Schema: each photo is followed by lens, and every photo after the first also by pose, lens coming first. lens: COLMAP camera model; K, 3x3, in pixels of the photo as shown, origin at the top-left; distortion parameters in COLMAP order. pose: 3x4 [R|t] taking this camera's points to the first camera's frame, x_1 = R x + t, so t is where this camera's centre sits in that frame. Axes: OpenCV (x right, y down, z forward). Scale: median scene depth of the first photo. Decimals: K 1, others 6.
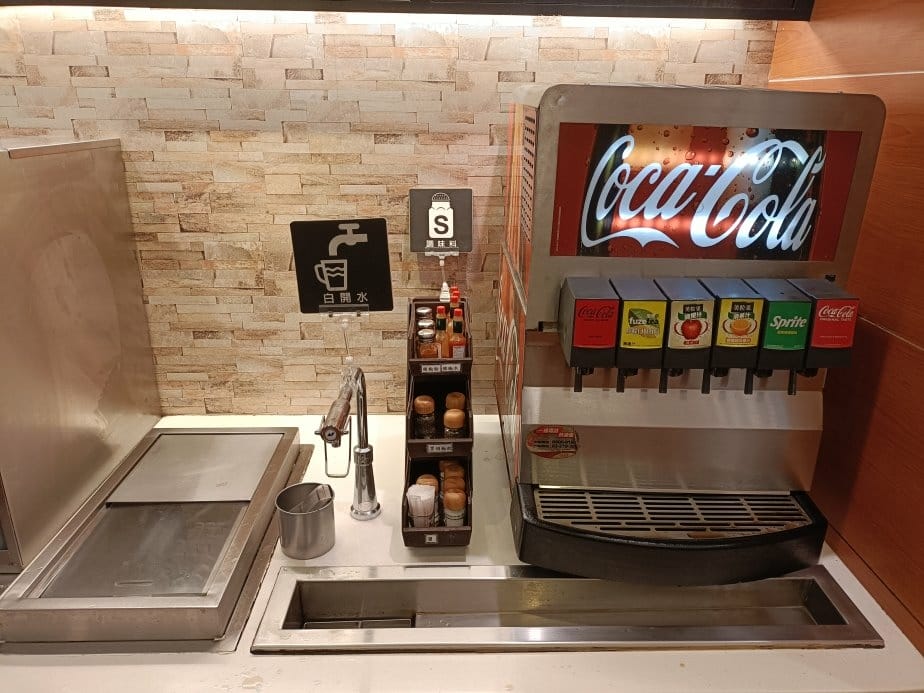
lens RADIAL K [[669.8, 0, 465.0], [0, 669.8, 352.2], [0, 0, 1]] dist [0.046661, -0.056407]
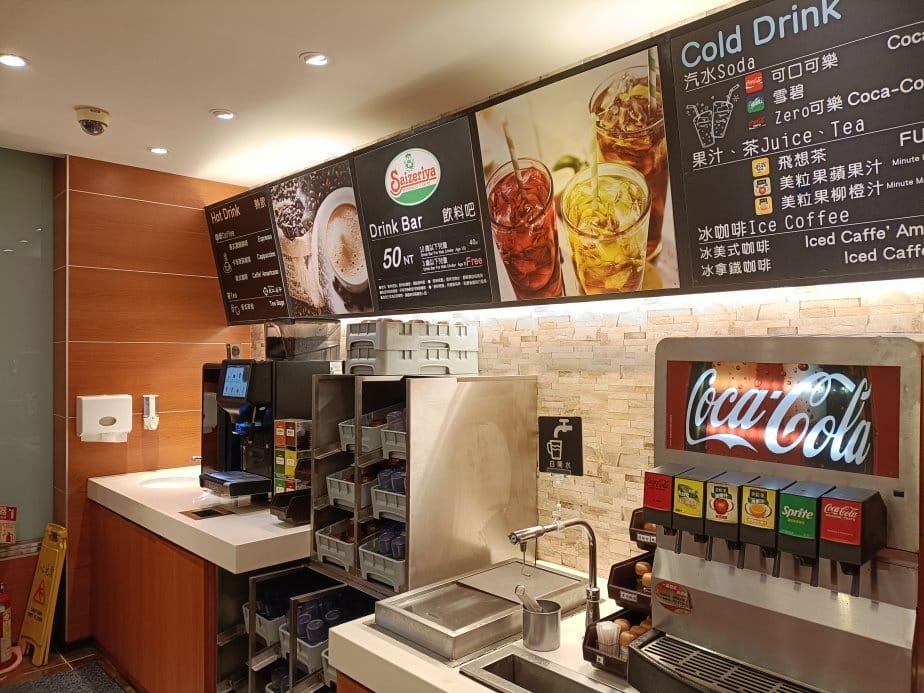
lens RADIAL K [[669.8, 0, 465.0], [0, 669.8, 352.2], [0, 0, 1]] dist [0.046661, -0.056407]
pose [[0.661310, -0.017908, -0.749899, 0.925386], [-0.252126, 0.936245, -0.244699, 0.123166], [0.706471, 0.350891, 0.614633, -0.254481]]
